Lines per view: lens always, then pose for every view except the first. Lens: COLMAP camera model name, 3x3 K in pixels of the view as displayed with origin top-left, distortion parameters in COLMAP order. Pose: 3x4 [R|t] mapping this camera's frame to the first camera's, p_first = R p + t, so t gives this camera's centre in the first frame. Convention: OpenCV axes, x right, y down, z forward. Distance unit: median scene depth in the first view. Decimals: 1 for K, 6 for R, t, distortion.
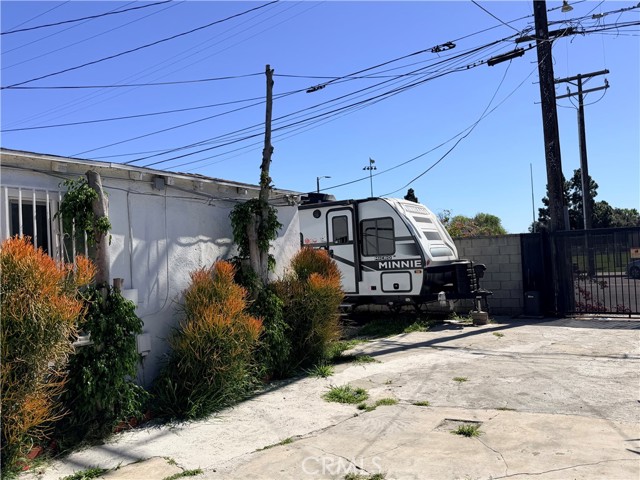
lens RADIAL K [[520.2, 0, 319.7], [0, 520.2, 243.4], [0, 0, 1]] dist [0.133851, -0.232464]
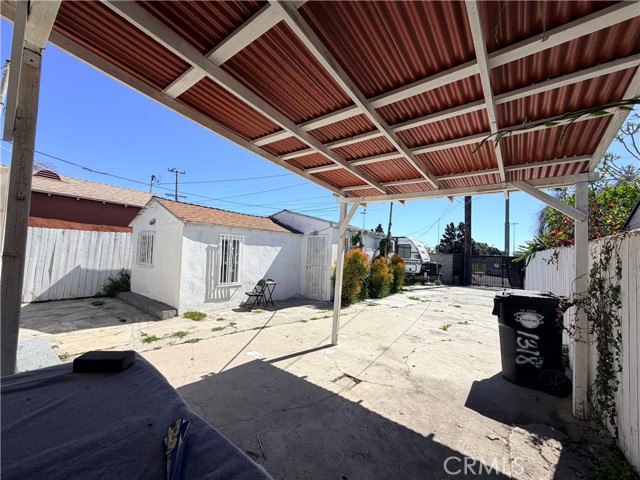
lens RADIAL K [[254.2, 0, 318.8], [0, 254.2, 240.8], [0, 0, 1]] dist [0.002787, 0.000284]
pose [[0.994665, 0.092769, -0.045105, -0.297166], [-0.093474, 0.995527, -0.013760, -0.005361], [0.043627, 0.017903, 0.998887, -0.398776]]
